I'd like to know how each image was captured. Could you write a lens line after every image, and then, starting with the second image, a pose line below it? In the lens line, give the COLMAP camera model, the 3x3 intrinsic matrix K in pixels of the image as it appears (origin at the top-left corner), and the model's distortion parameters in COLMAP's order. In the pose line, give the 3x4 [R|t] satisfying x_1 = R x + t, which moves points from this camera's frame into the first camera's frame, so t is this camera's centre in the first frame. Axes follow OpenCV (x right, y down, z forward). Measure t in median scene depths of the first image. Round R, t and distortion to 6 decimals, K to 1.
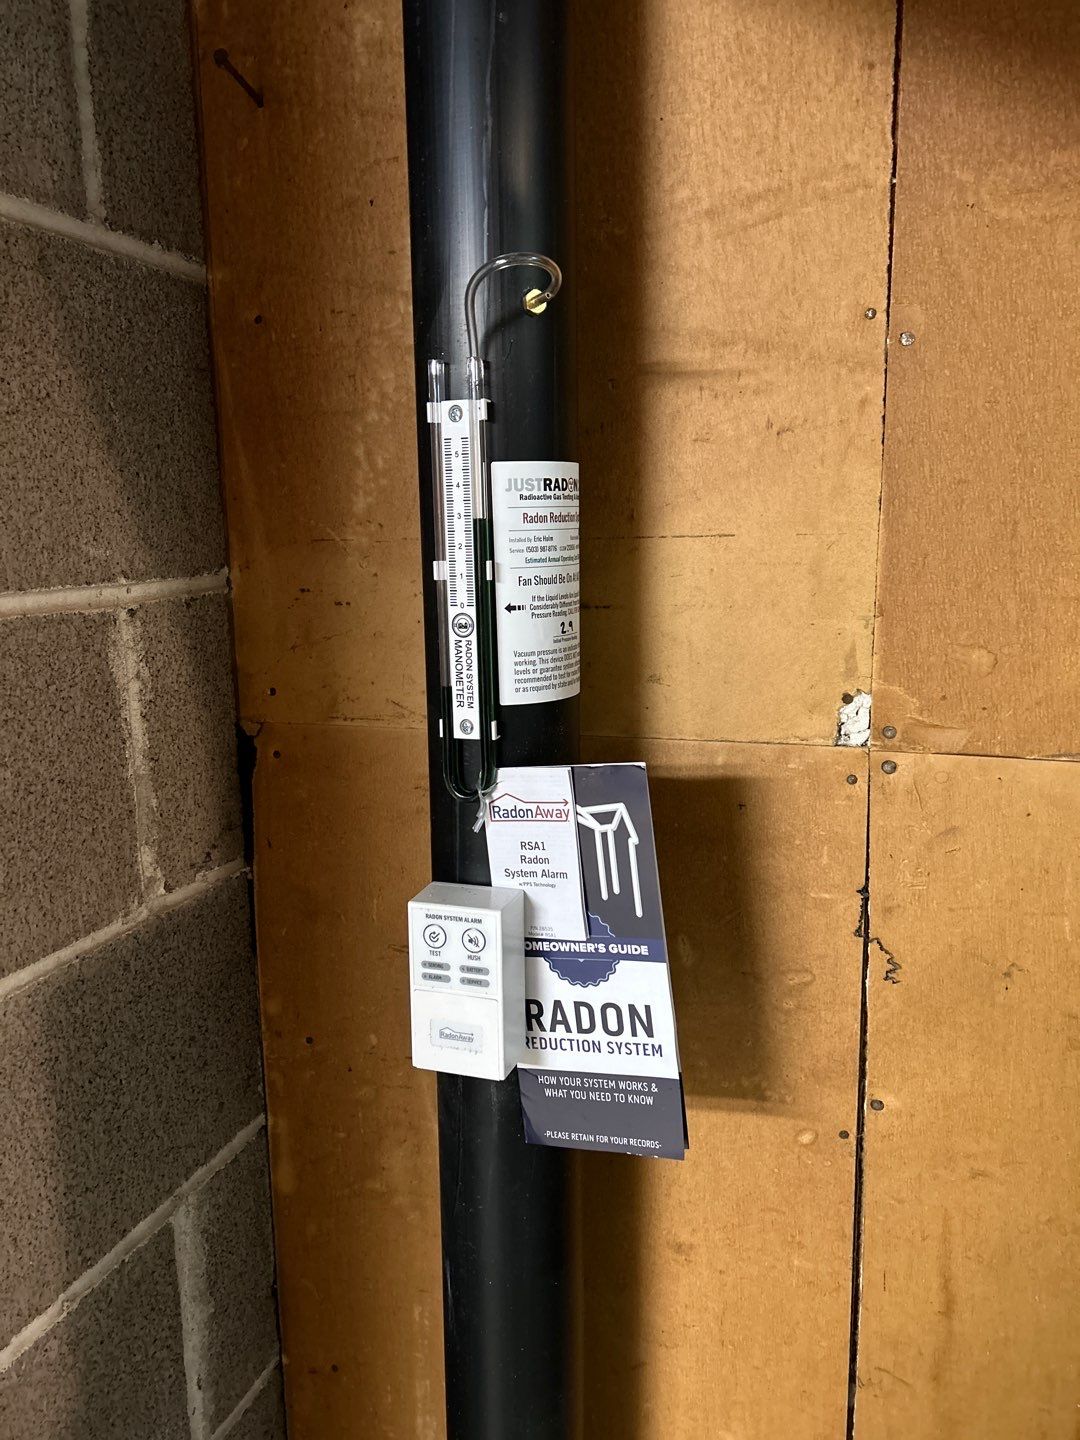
lens RADIAL K [[1103.4, 0, 540.0], [0, 1103.4, 720.0], [0, 0, 1]] dist [0.008751, 0.001579]
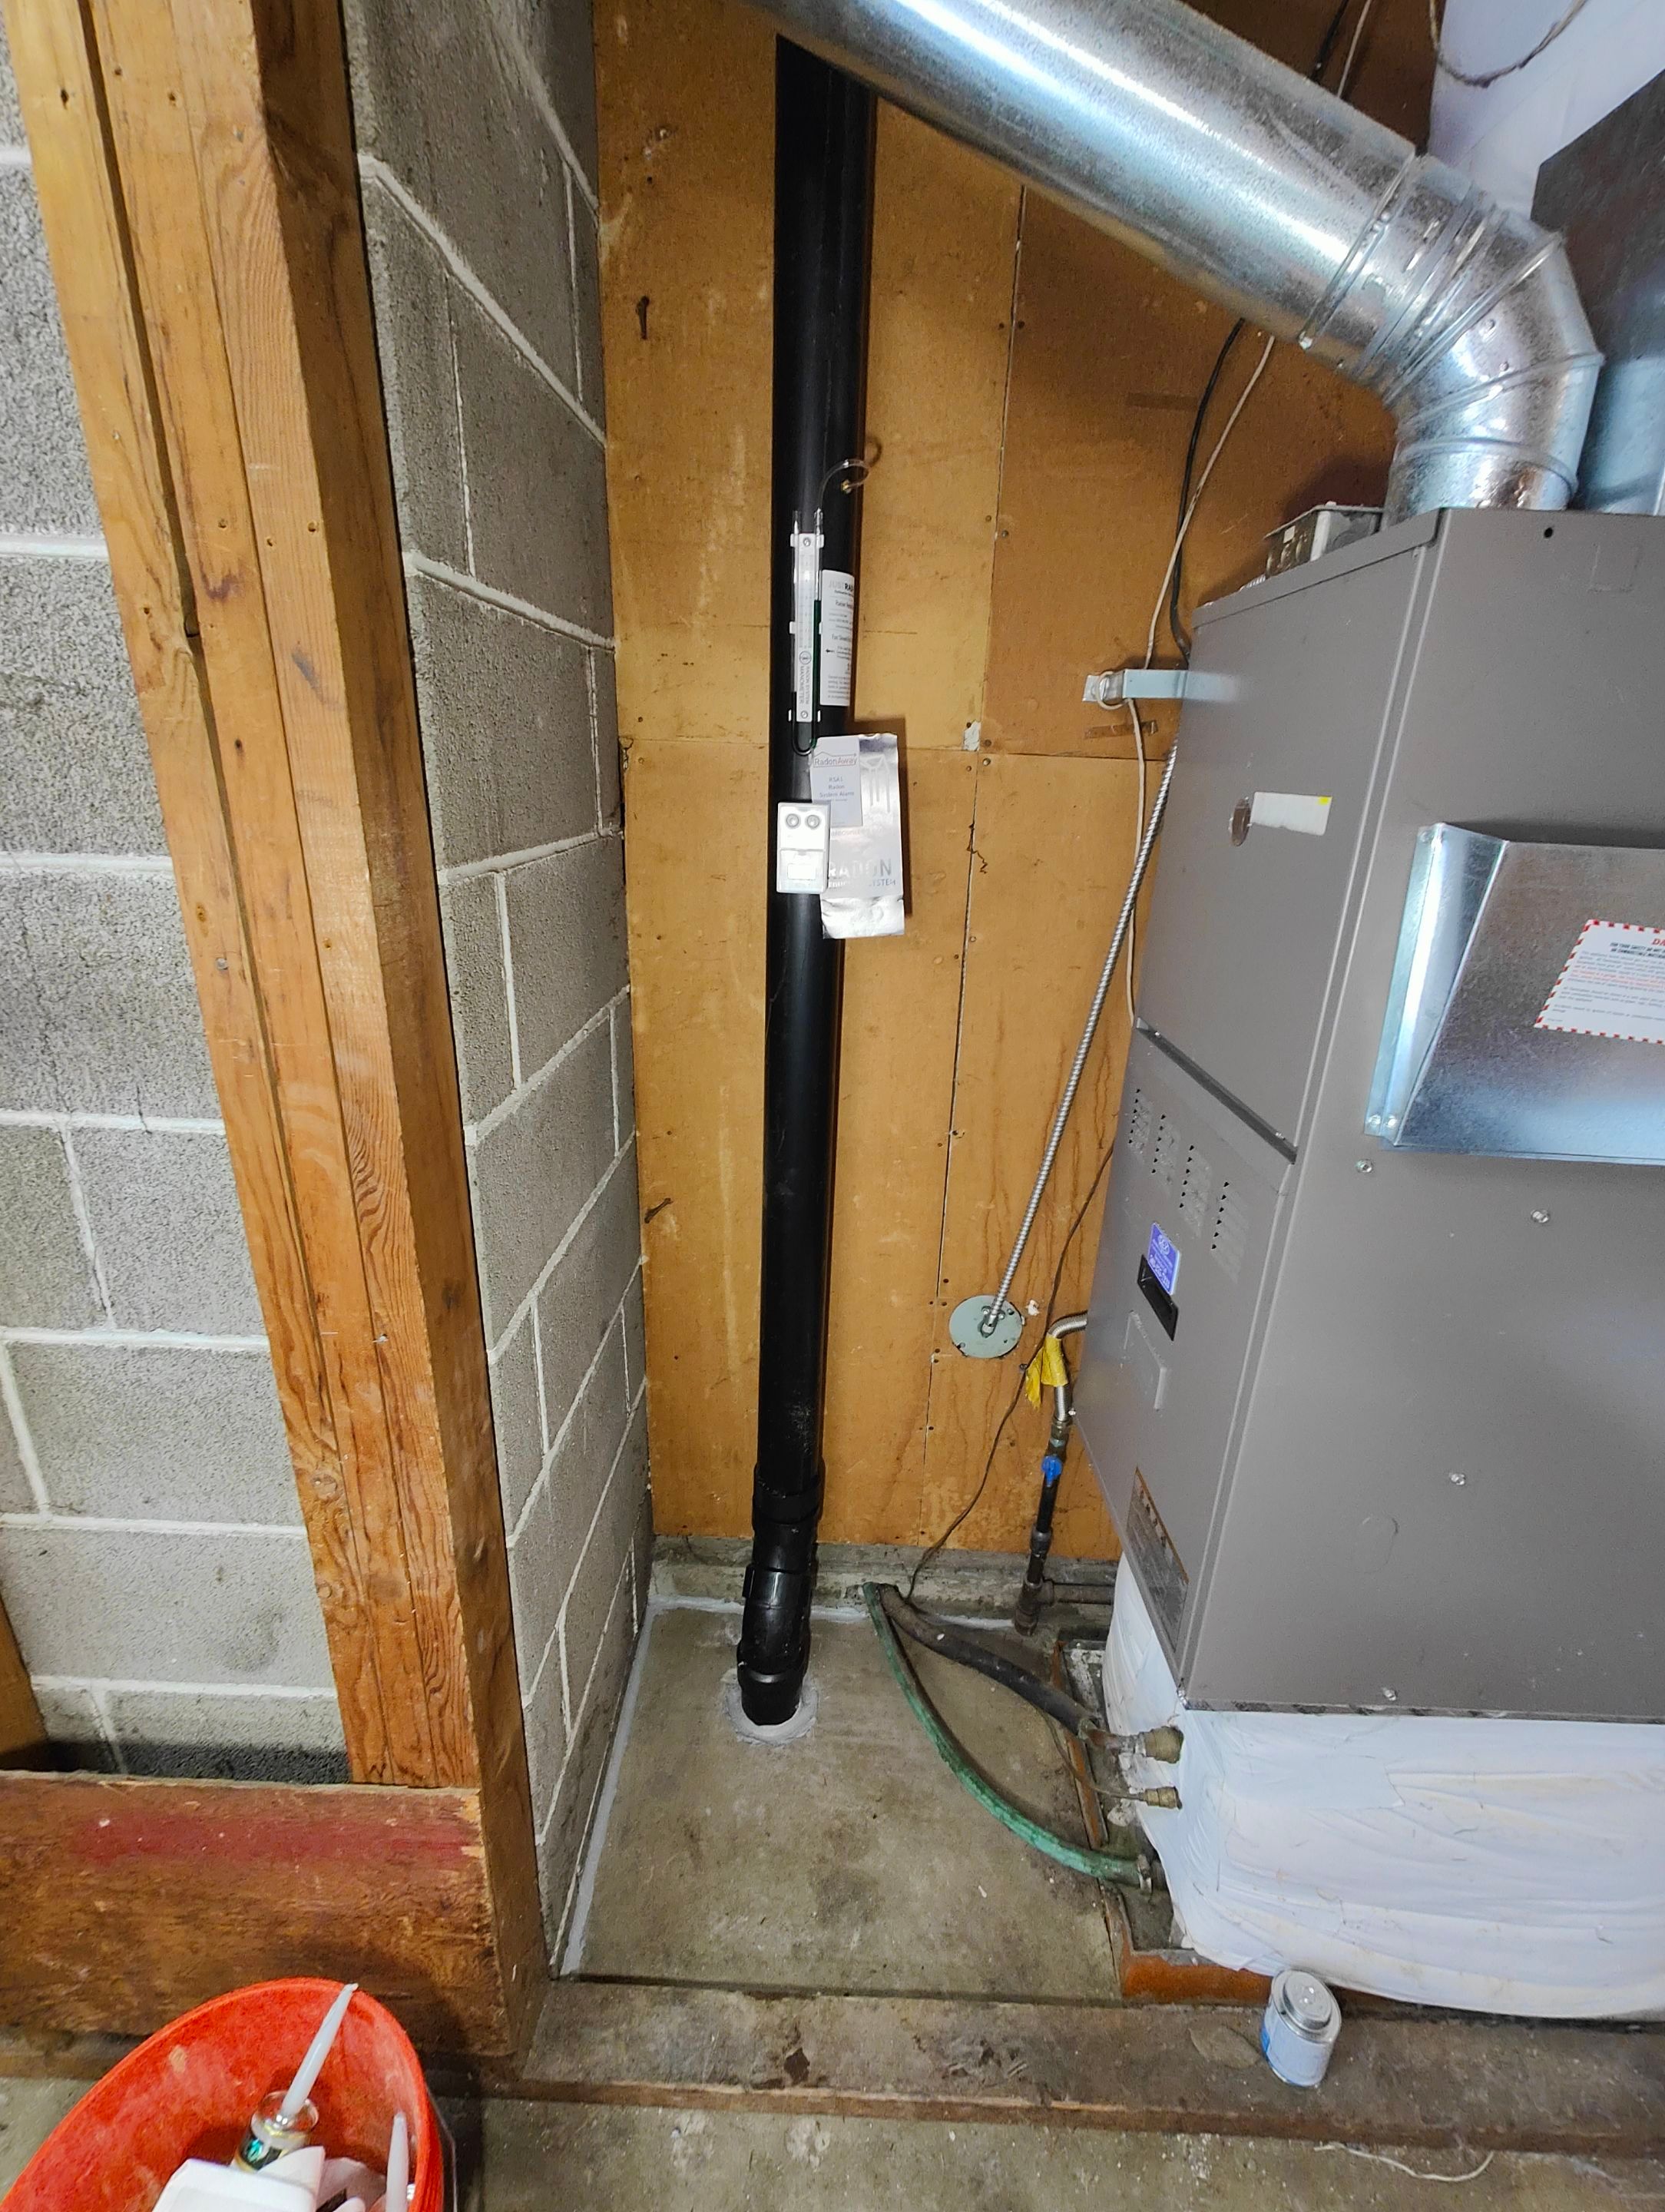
lens RADIAL K [[981.4, 0, 839.5], [0, 981.4, 1107.9], [0, 0, 1]] dist [0.001873, -0.003562]
pose [[0.948144, -0.051291, 0.313674, -0.564284], [0.000415, 0.987093, 0.160150, 0.398448], [-0.317840, -0.151715, 0.935928, -0.734862]]
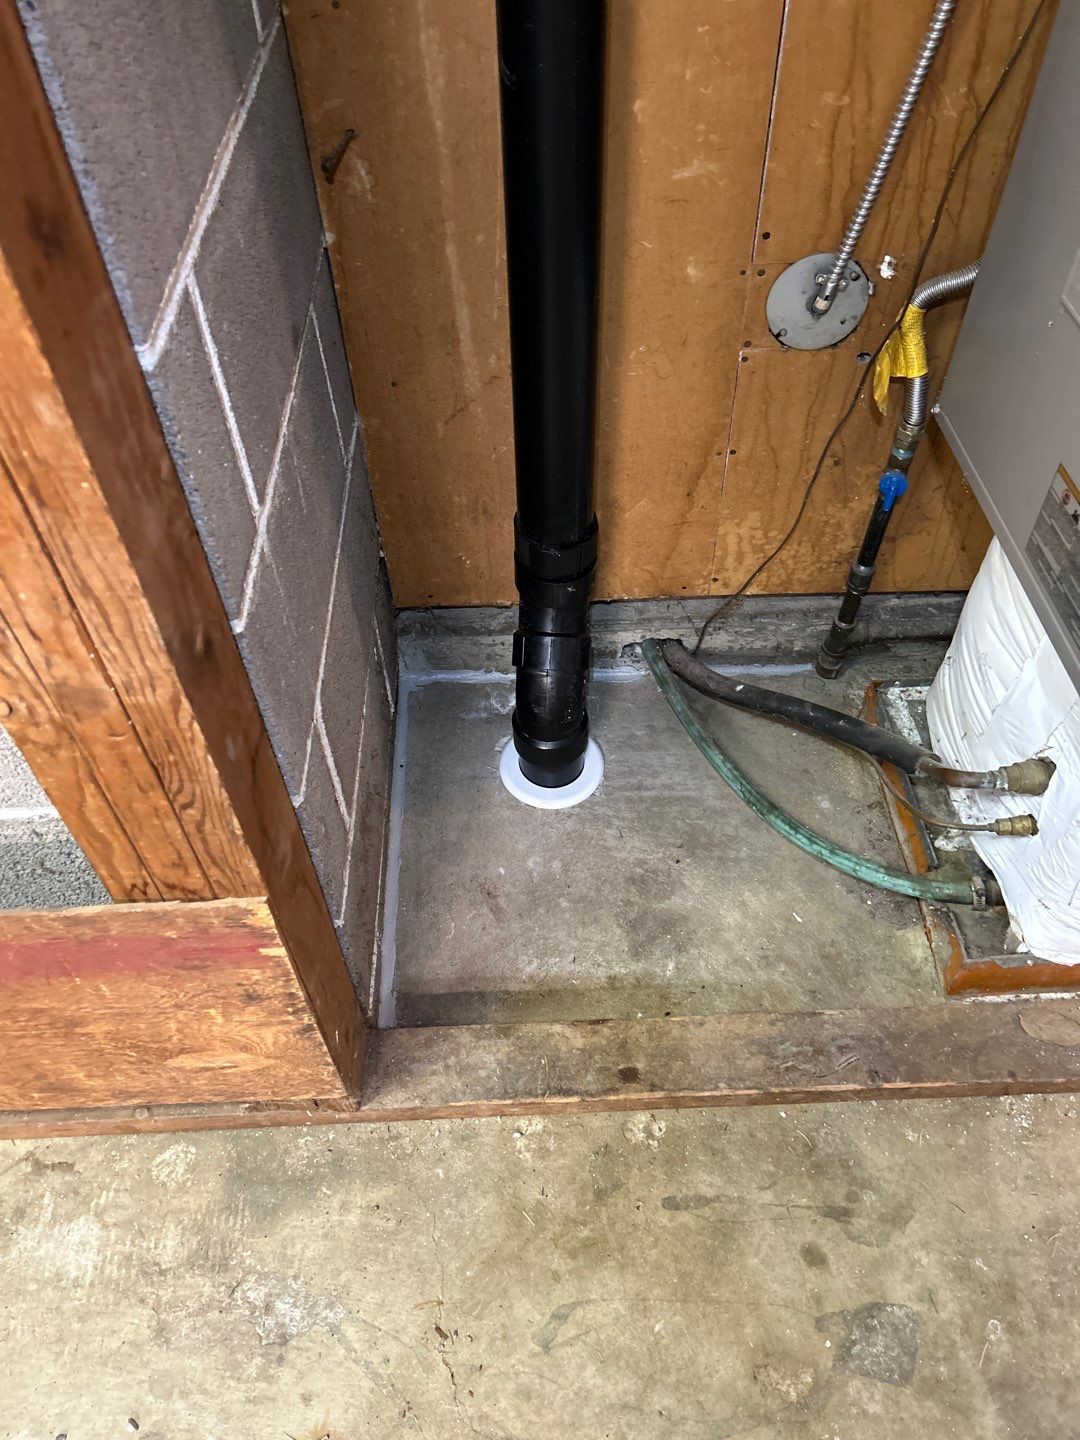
lens RADIAL K [[1057.1, 0, 535.4], [0, 1057.1, 722.5], [0, 0, 1]] dist [0.072724, -0.082801]
pose [[0.931522, -0.279056, 0.233224, -0.601085], [0.072680, 0.771188, 0.632445, 0.638464], [-0.356348, -0.572186, 0.738661, -0.344098]]
